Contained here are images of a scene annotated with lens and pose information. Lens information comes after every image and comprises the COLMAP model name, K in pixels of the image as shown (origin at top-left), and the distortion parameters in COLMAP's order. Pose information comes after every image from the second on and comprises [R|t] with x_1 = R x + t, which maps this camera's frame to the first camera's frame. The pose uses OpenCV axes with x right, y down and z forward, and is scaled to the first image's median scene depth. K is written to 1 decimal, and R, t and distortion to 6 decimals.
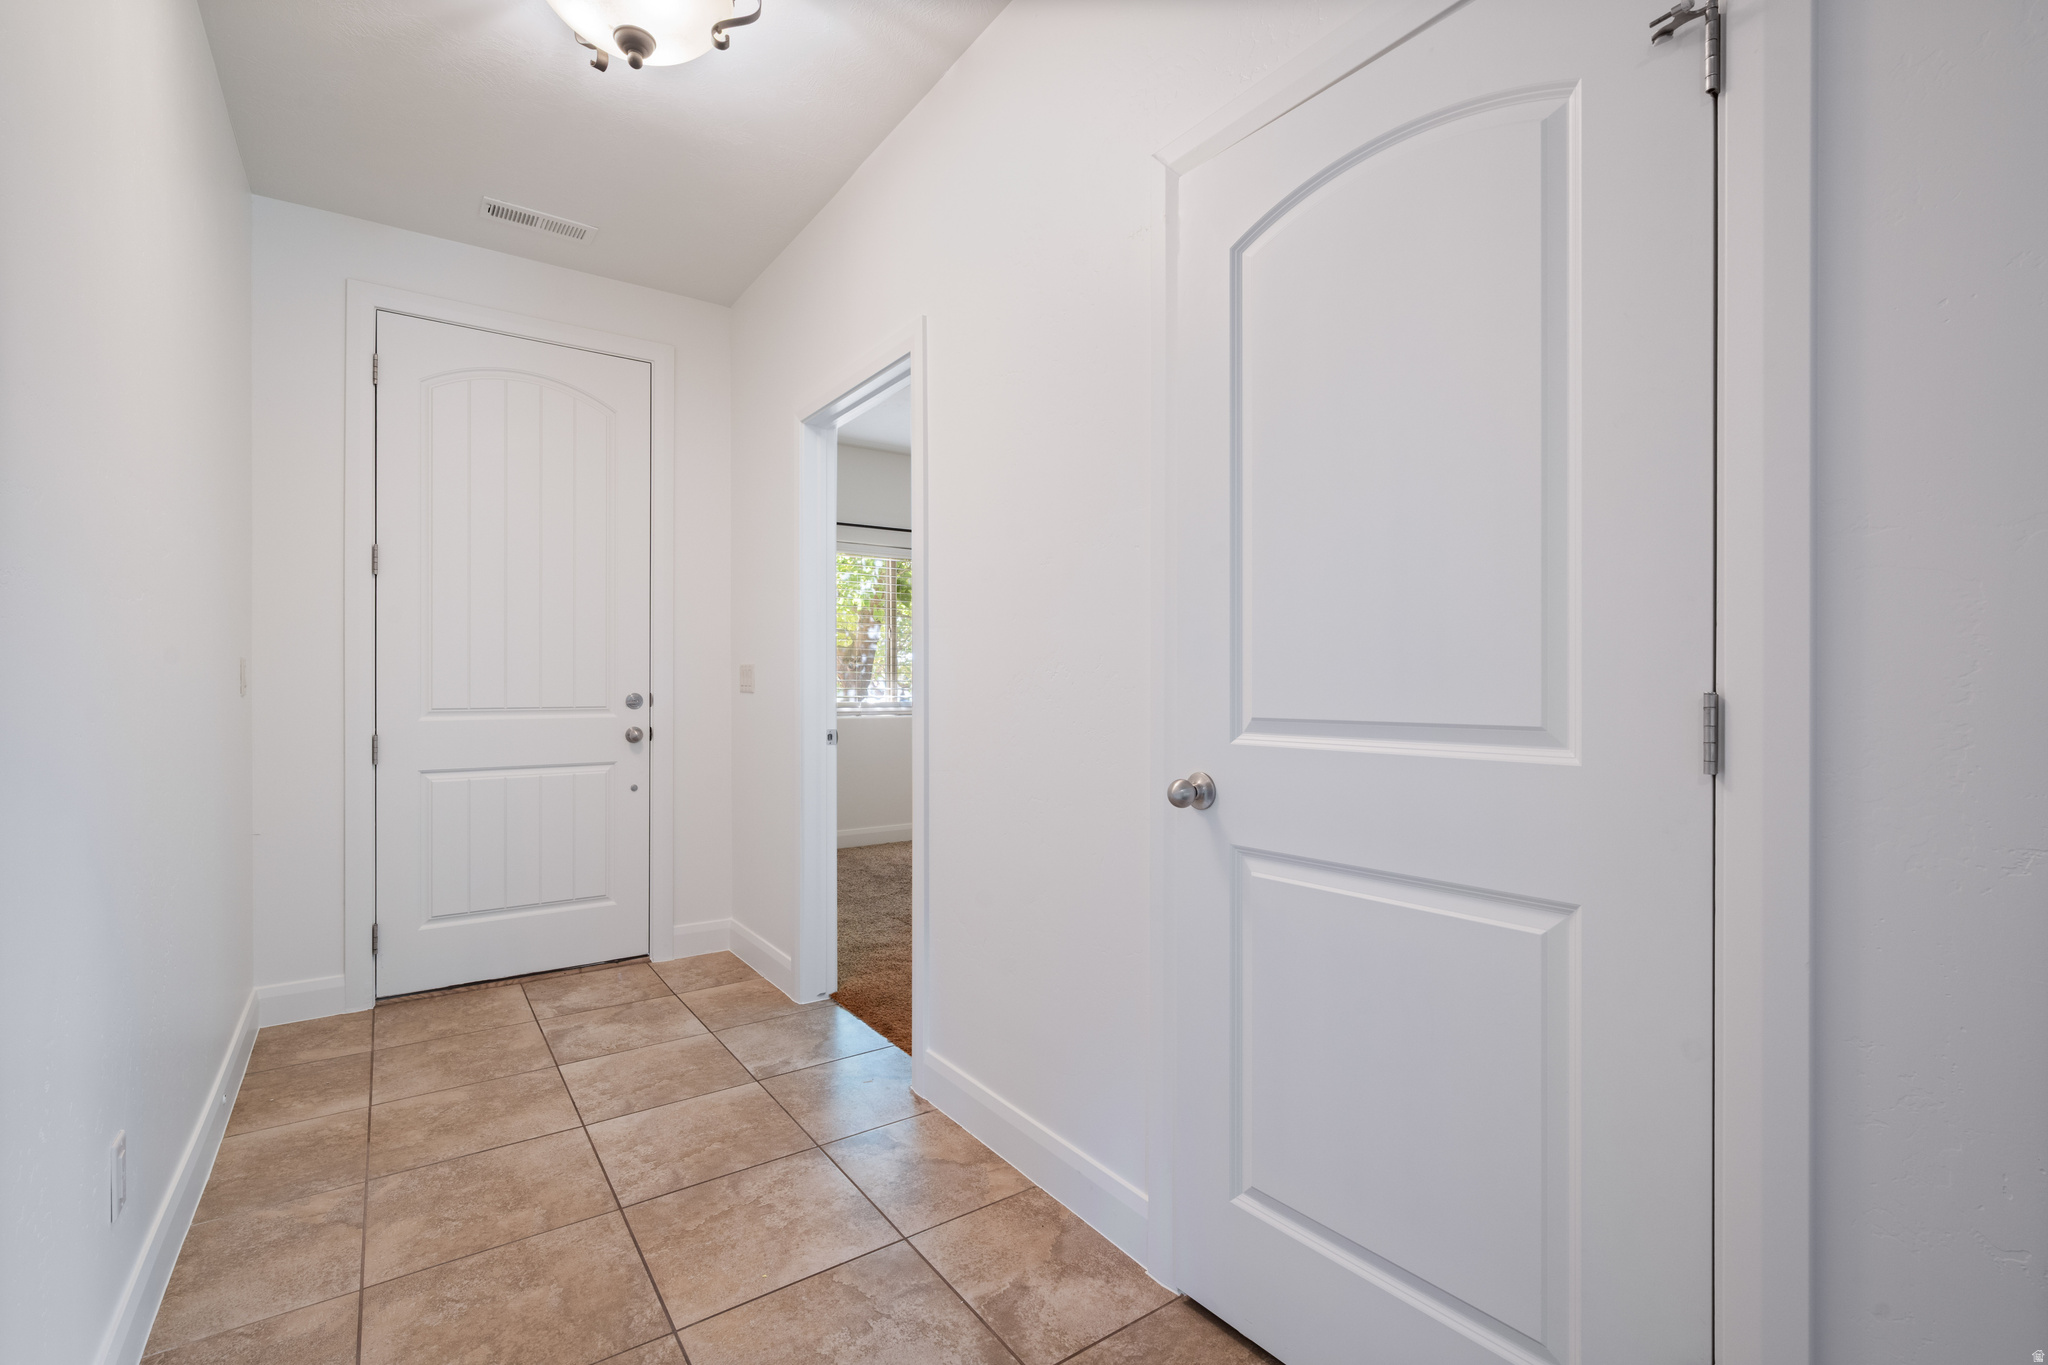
lens RADIAL K [[887.2, 0, 1040.9], [0, 887.2, 690.2], [0, 0, 1]] dist [0.000958, -0.000307]
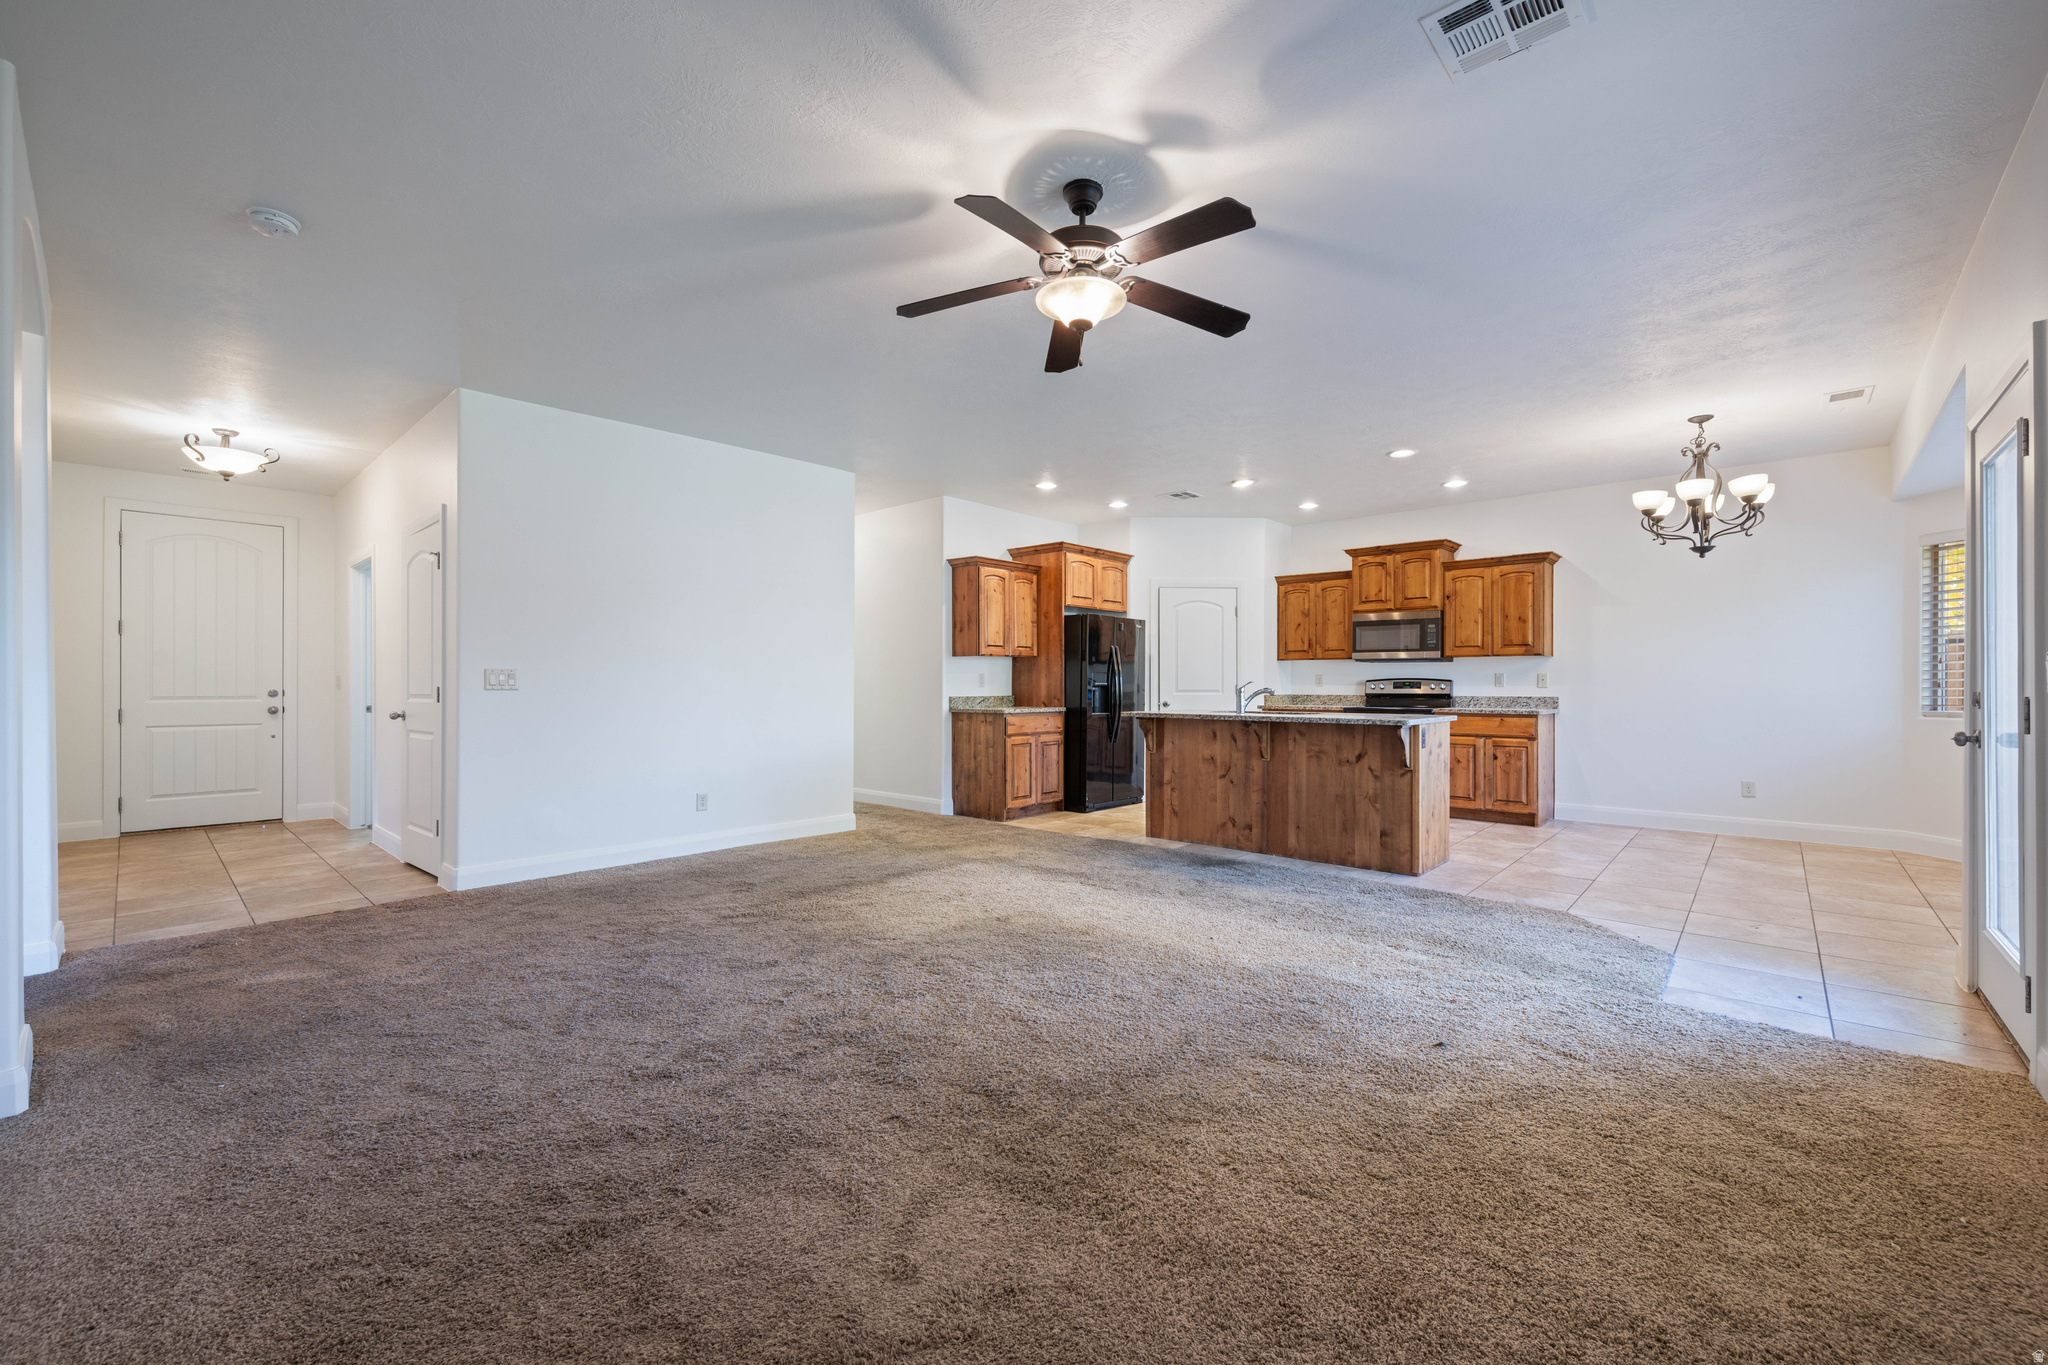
lens RADIAL K [[815.3, 0, 1030.7], [0, 815.3, 681.8], [0, 0, 1]] dist [0.001427, 0.000221]
pose [[0.979925, -0.004897, 0.199307, 1.692308], [0.006092, 0.999967, -0.005381, 0.011320], [-0.199274, 0.006487, 0.979922, -2.295281]]
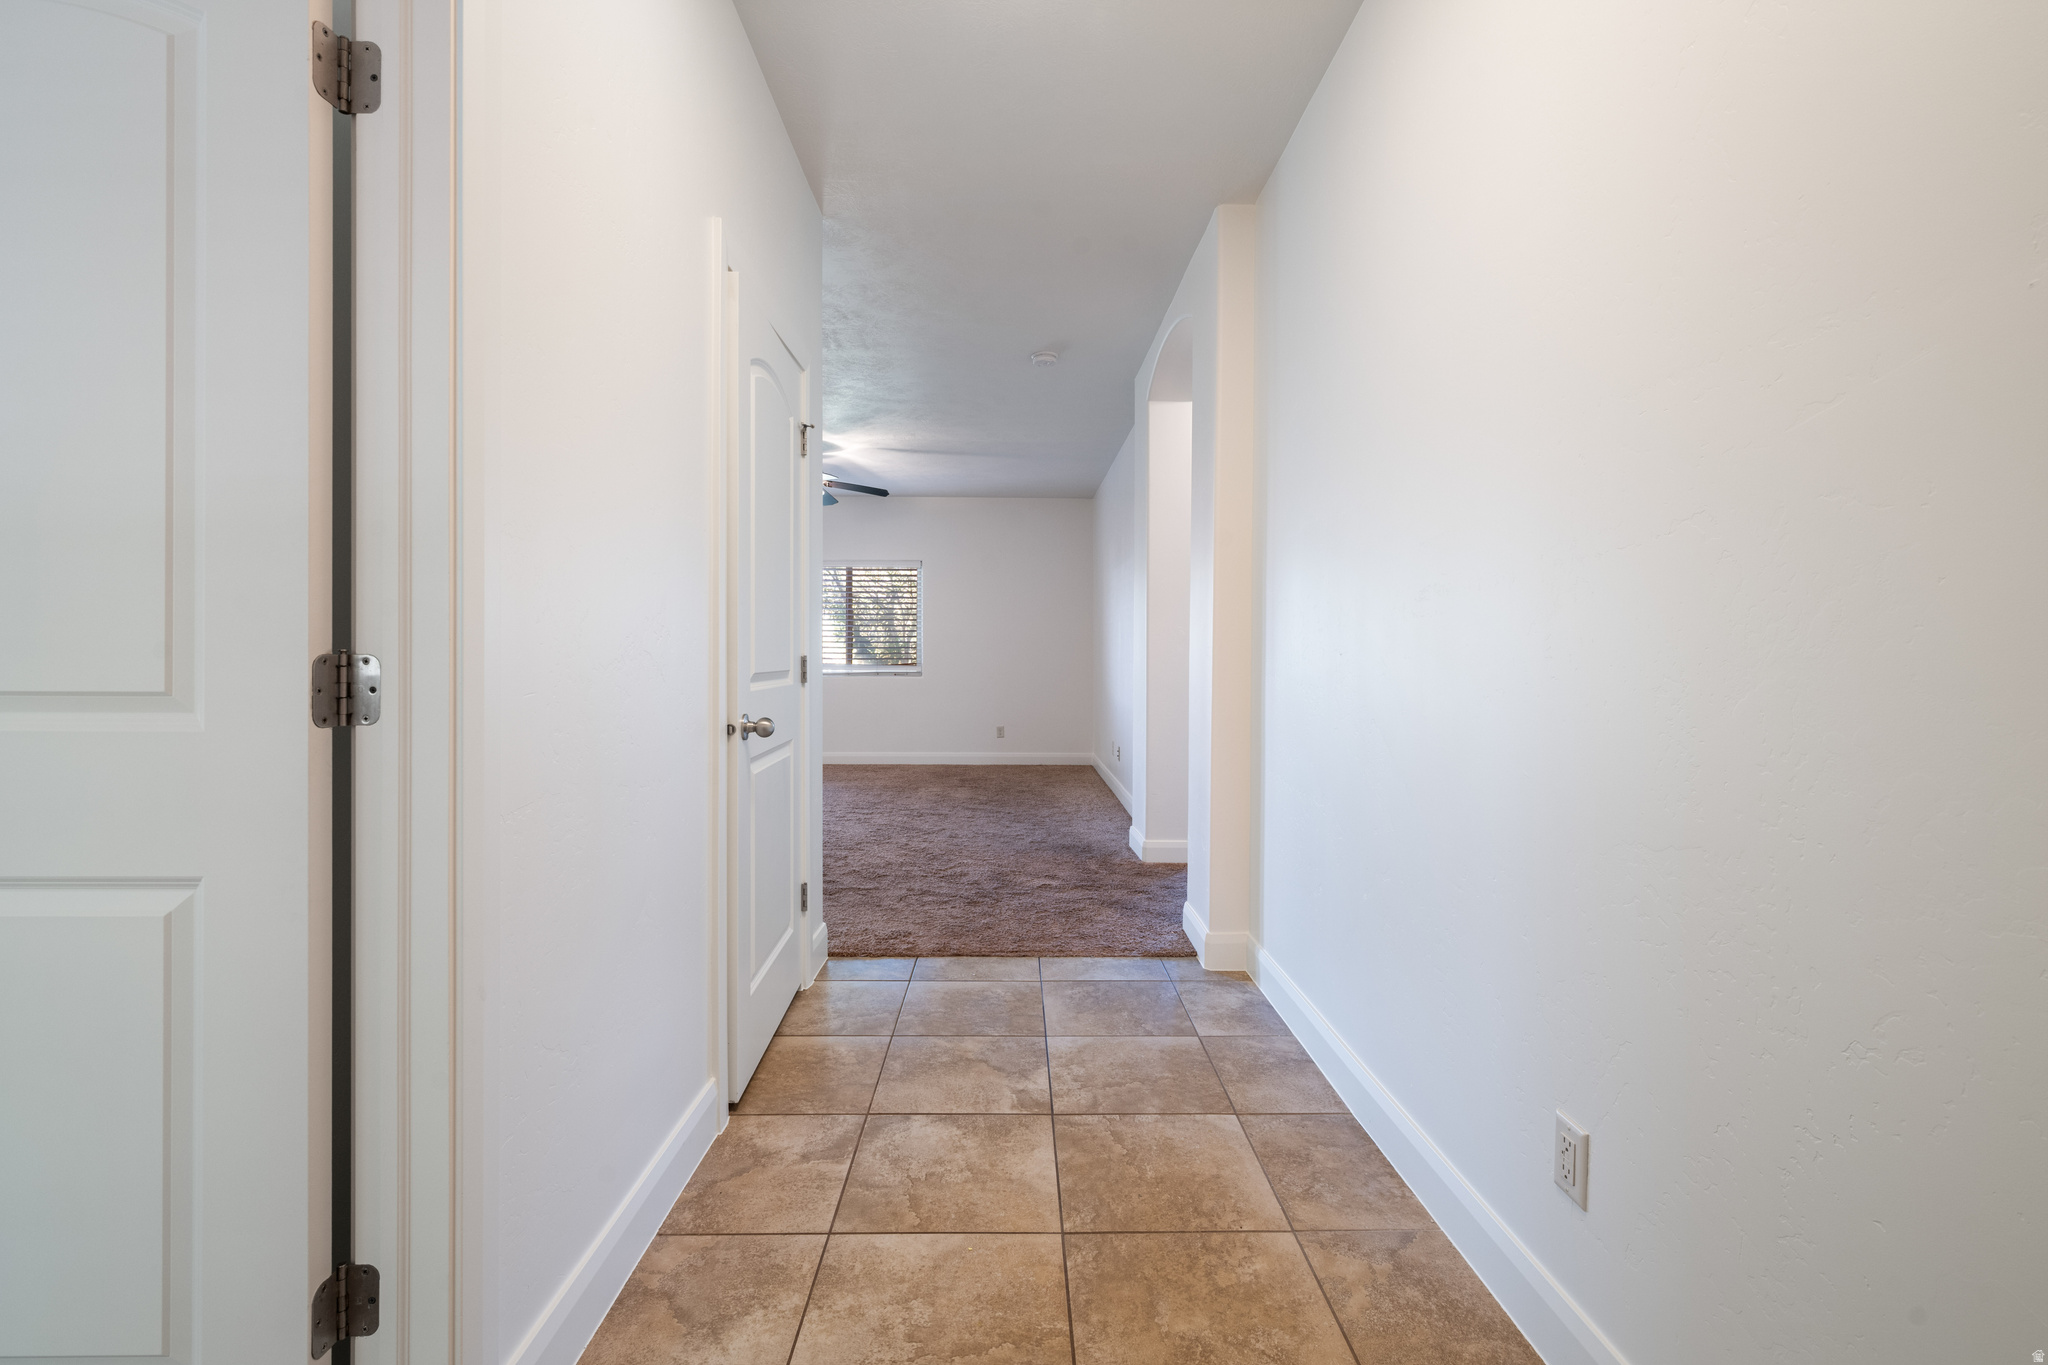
lens RADIAL K [[887.2, 0, 1027.6], [0, 887.2, 664.6], [0, 0, 1]] dist [0.000958, -0.000307]
pose [[-0.814176, -0.007974, 0.580564, -0.897870], [-0.001765, 0.999935, 0.011258, 0.005522], [-0.580616, 0.008141, -0.814137, 1.702397]]
